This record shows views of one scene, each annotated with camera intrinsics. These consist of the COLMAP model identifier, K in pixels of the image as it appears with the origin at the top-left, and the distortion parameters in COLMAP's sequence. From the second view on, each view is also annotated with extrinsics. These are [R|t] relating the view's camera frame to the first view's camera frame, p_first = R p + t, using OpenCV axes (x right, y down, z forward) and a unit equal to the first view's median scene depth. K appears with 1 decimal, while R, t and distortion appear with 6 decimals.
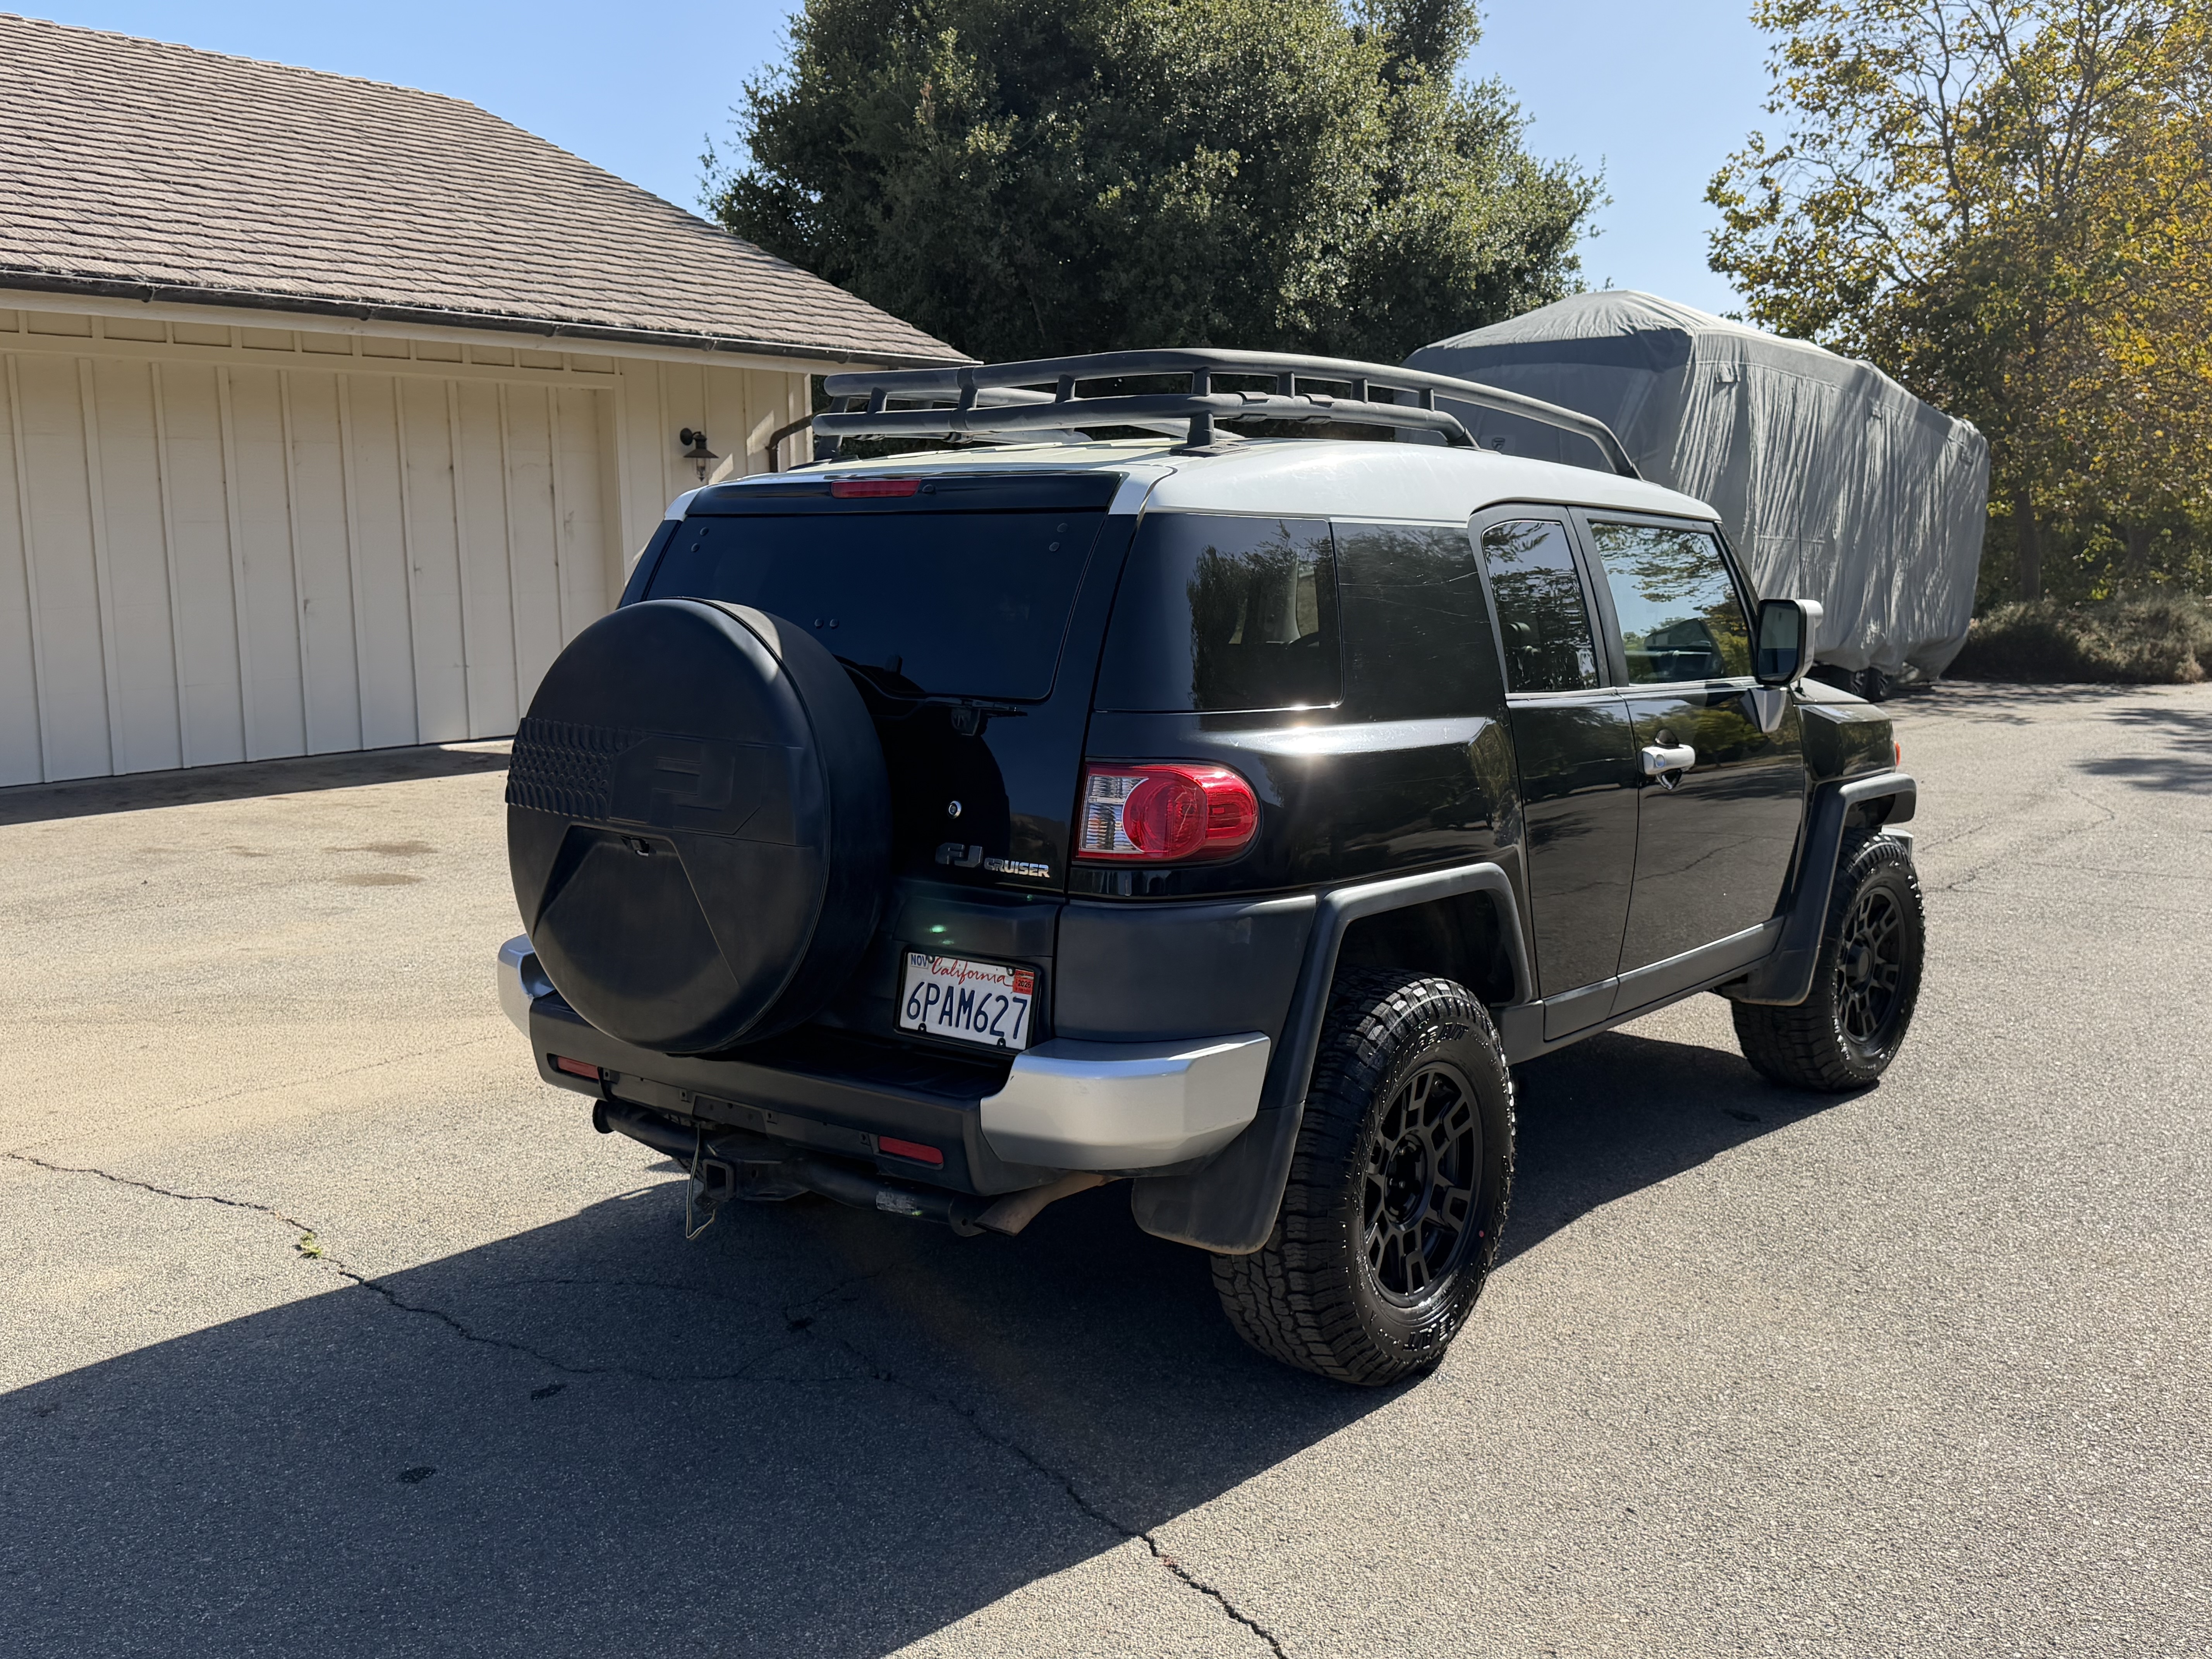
lens RADIAL K [[2013.5, 0, 1111.1], [0, 2013.5, 828.2], [0, 0, 1]] dist [0.042817, -0.000802]
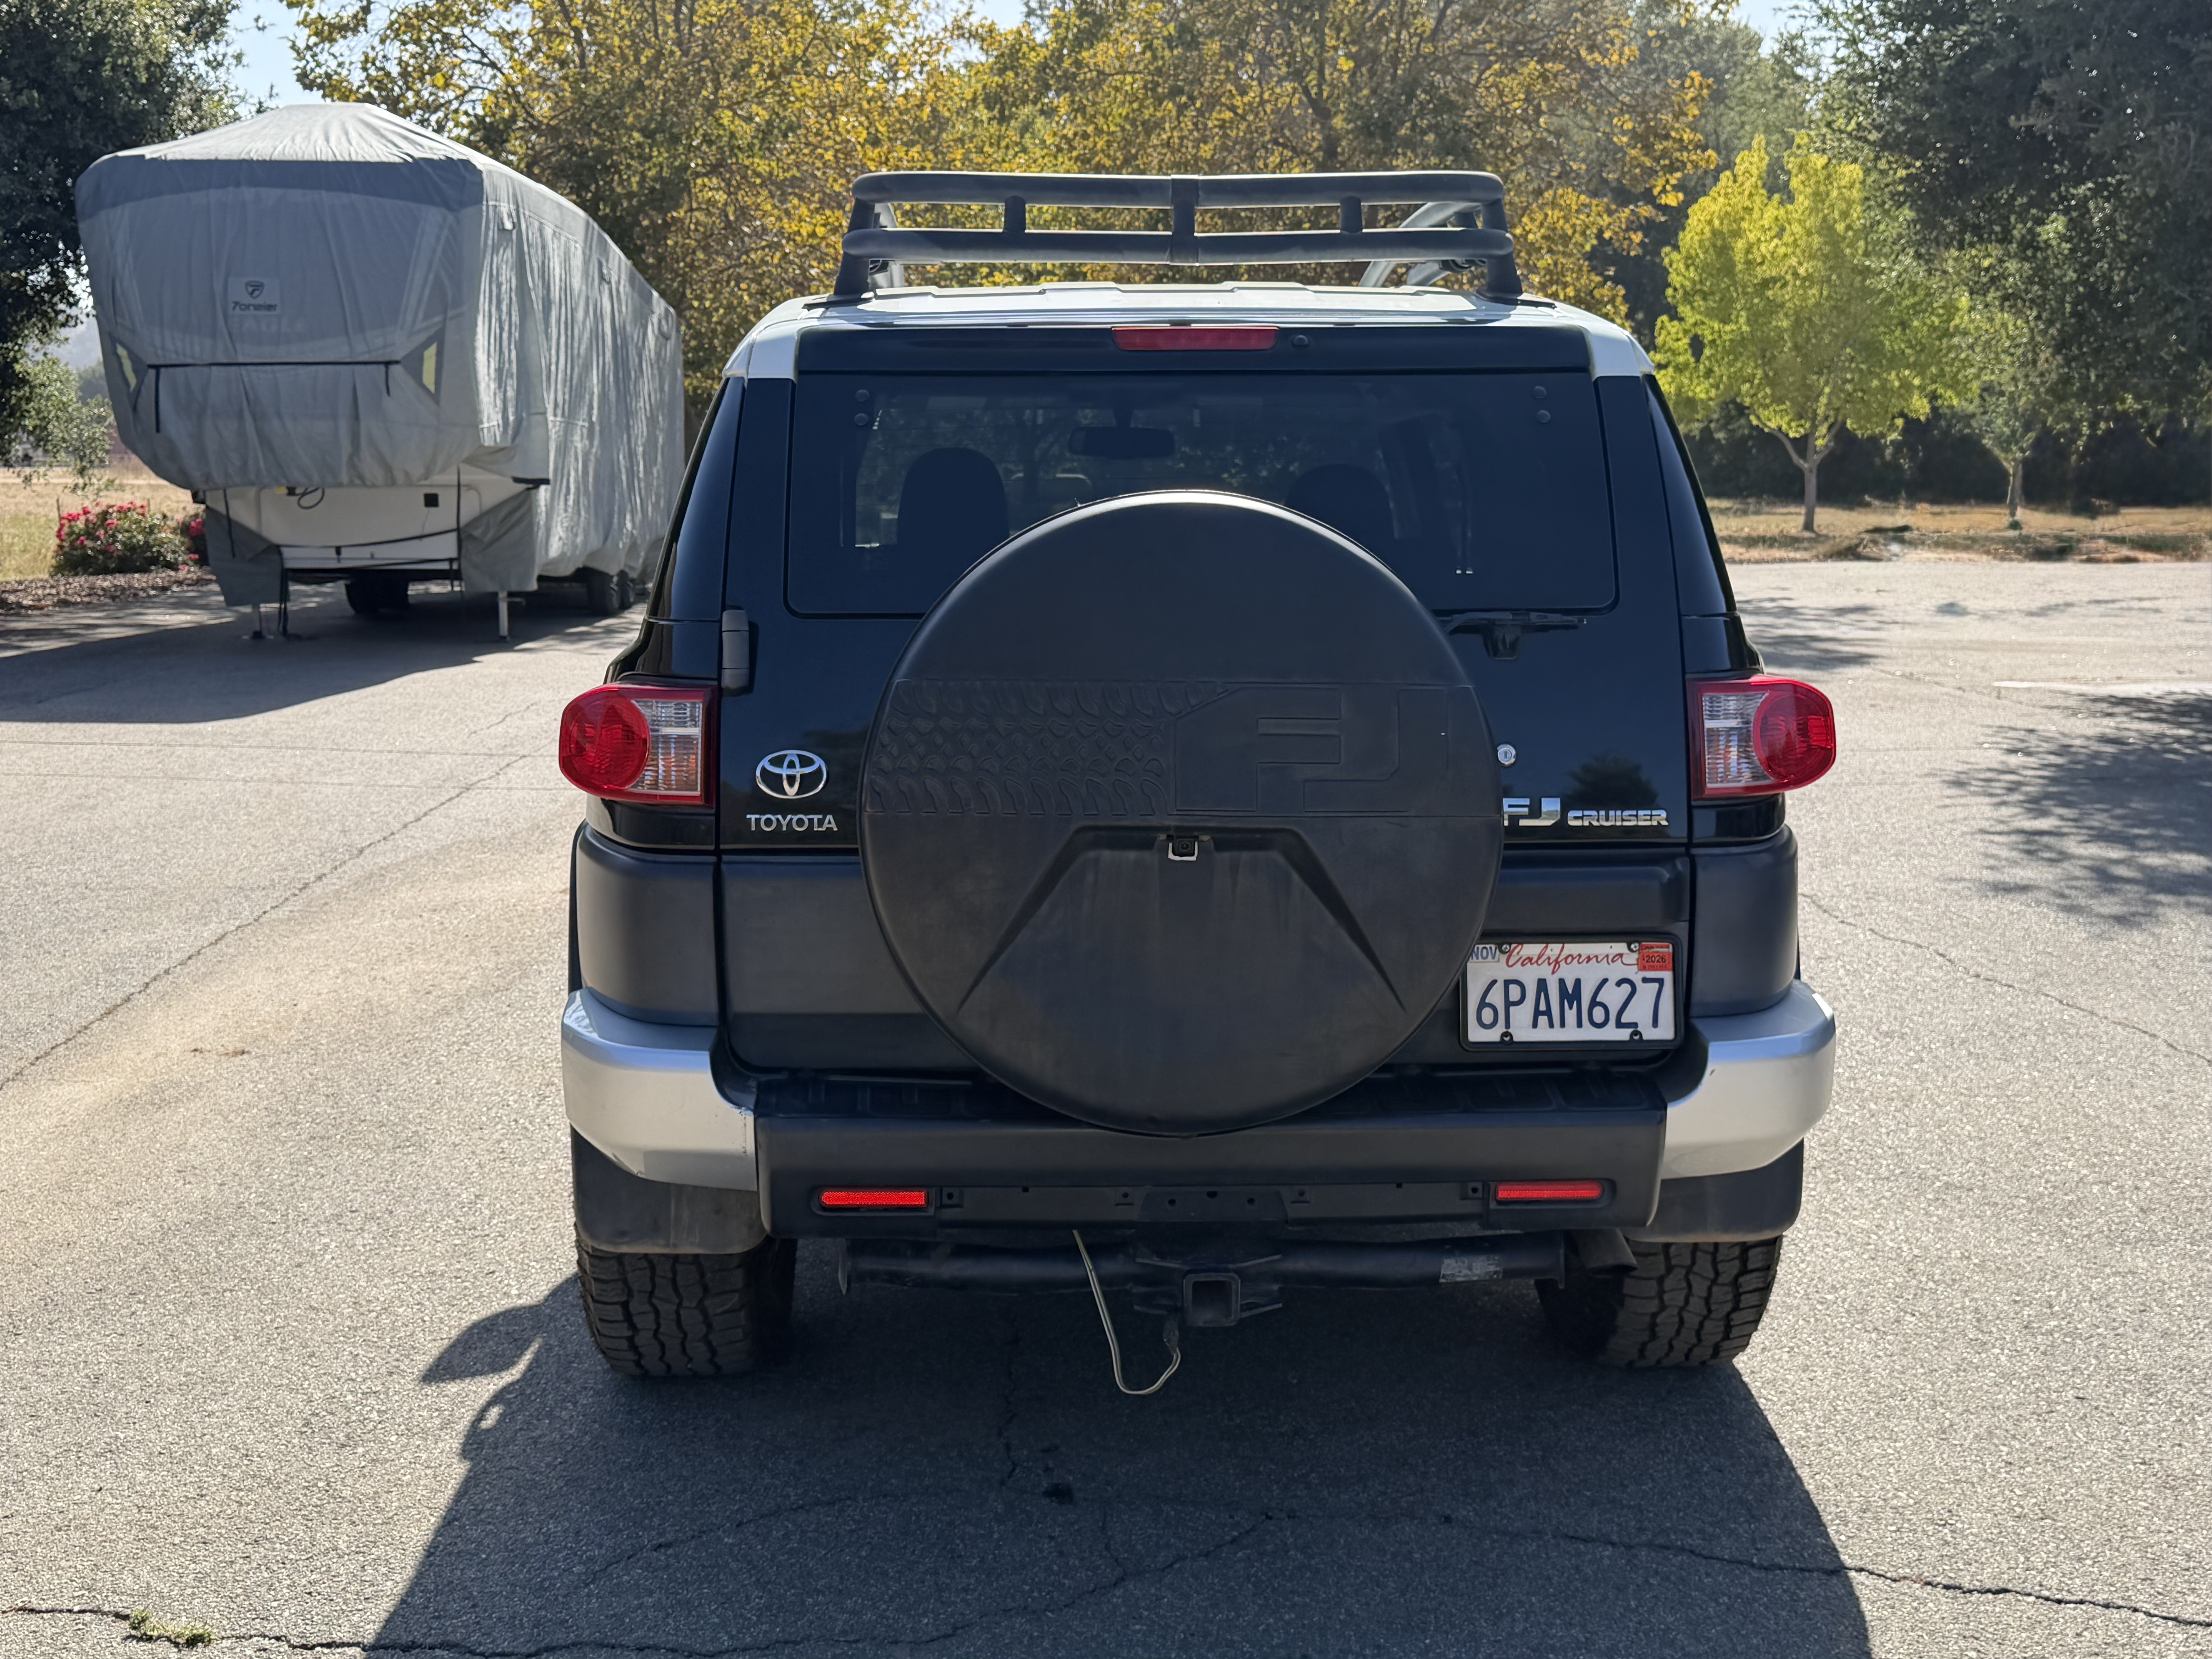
lens RADIAL K [[2416.4, 0, 1103.8], [0, 2416.4, 824.9], [0, 0, 1]] dist [0.019991, 0.000000]
pose [[0.749615, -0.101430, 0.654056, -0.816577], [0.086285, 0.994731, 0.055369, -0.048039], [-0.656226, 0.014930, 0.754417, 0.397900]]
